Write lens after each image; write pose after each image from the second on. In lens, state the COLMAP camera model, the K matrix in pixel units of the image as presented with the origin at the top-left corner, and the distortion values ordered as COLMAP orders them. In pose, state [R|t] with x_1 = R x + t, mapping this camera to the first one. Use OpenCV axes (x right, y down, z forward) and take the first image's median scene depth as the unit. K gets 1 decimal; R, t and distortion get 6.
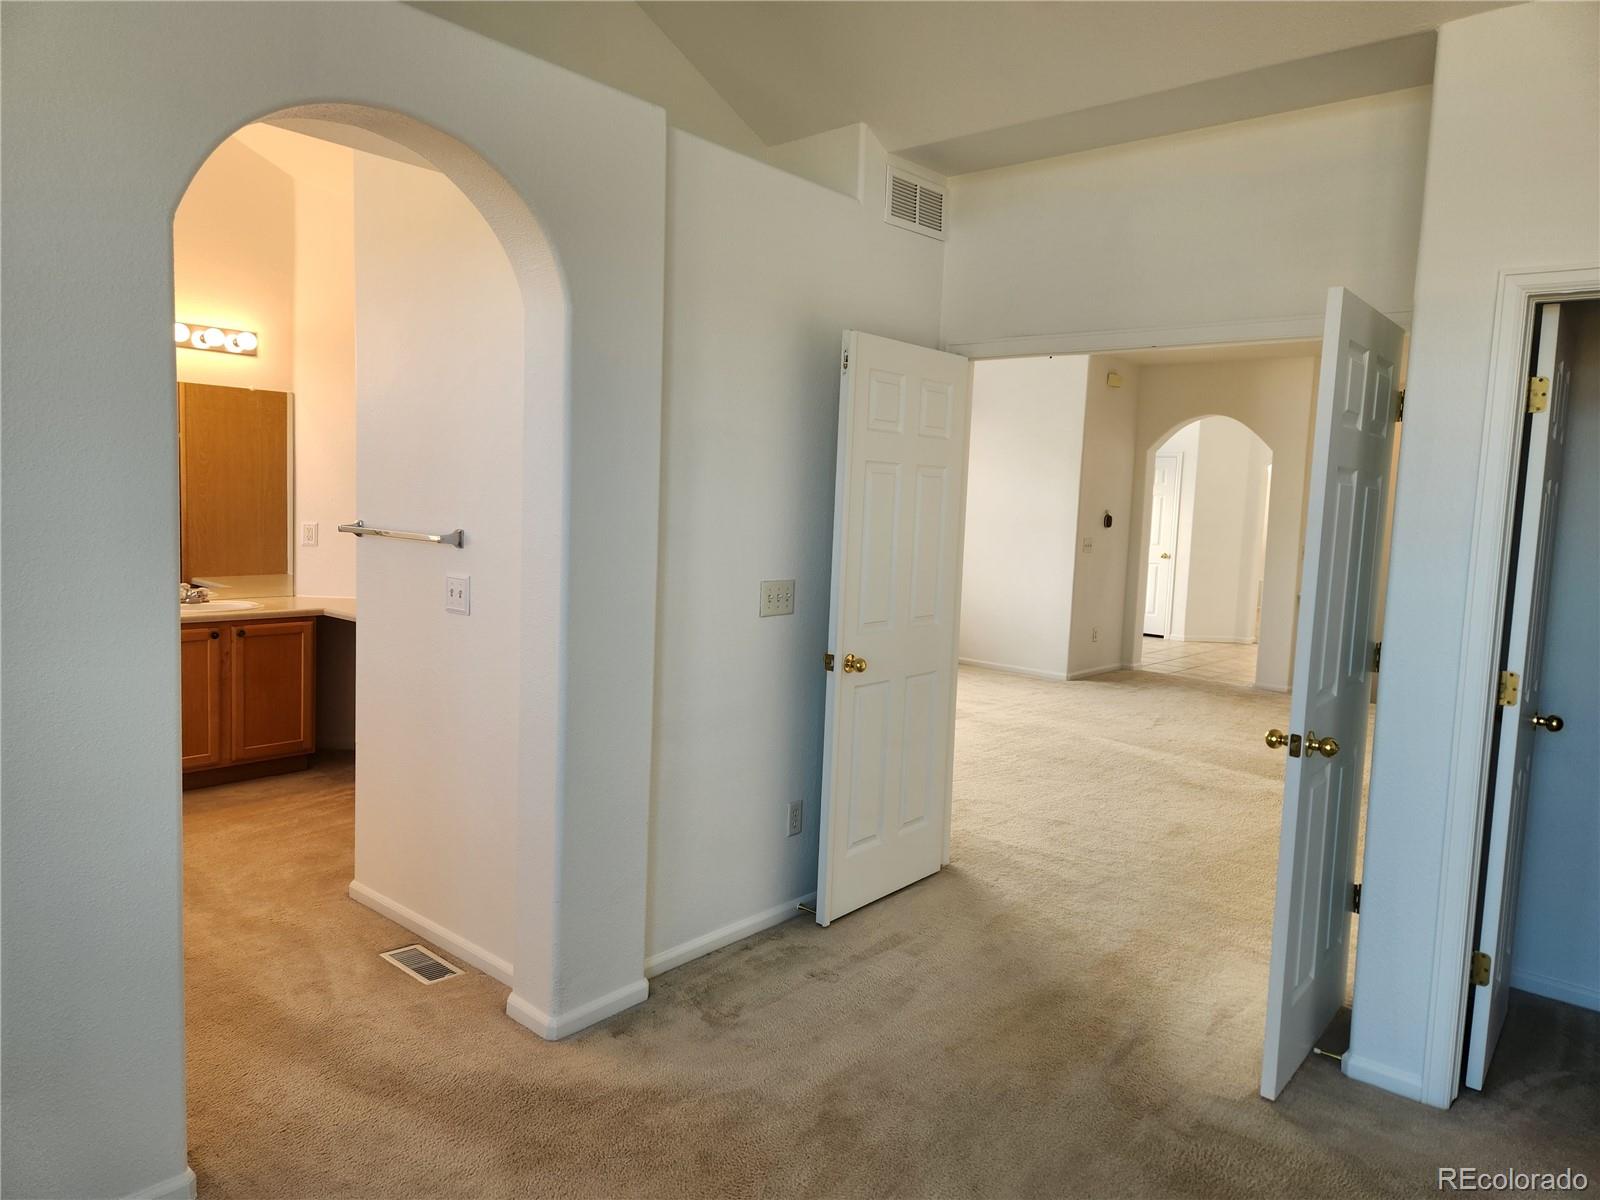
lens RADIAL K [[1052.7, 0, 795.3], [0, 1052.7, 581.3], [0, 0, 1]] dist [0.077902, 0.000272]
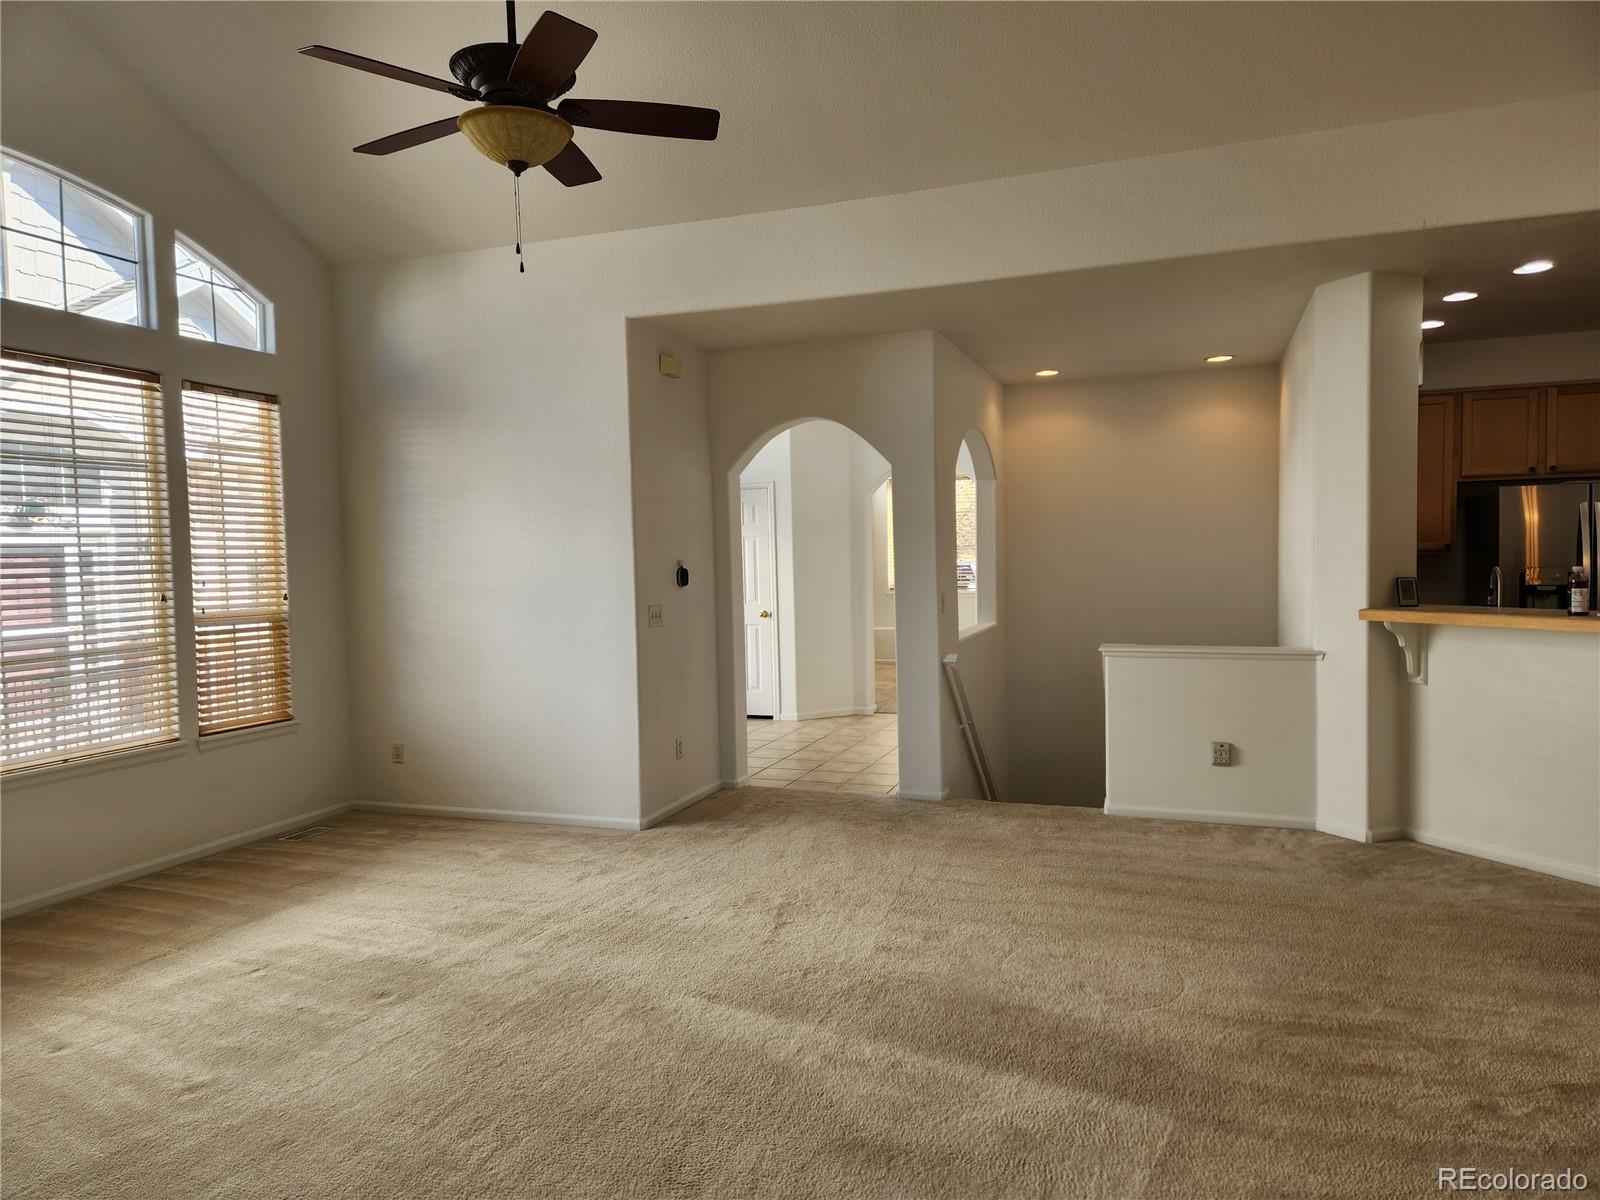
lens RADIAL K [[1081.6, 0, 800.0], [0, 1081.6, 600.0], [0, 0, 1]] dist [0.070778, -0.001102]
pose [[0.929501, -0.078742, 0.360317, 0.119086], [0.092003, 0.995562, -0.019774, -0.022303], [-0.357161, 0.051530, 0.932620, 0.343882]]
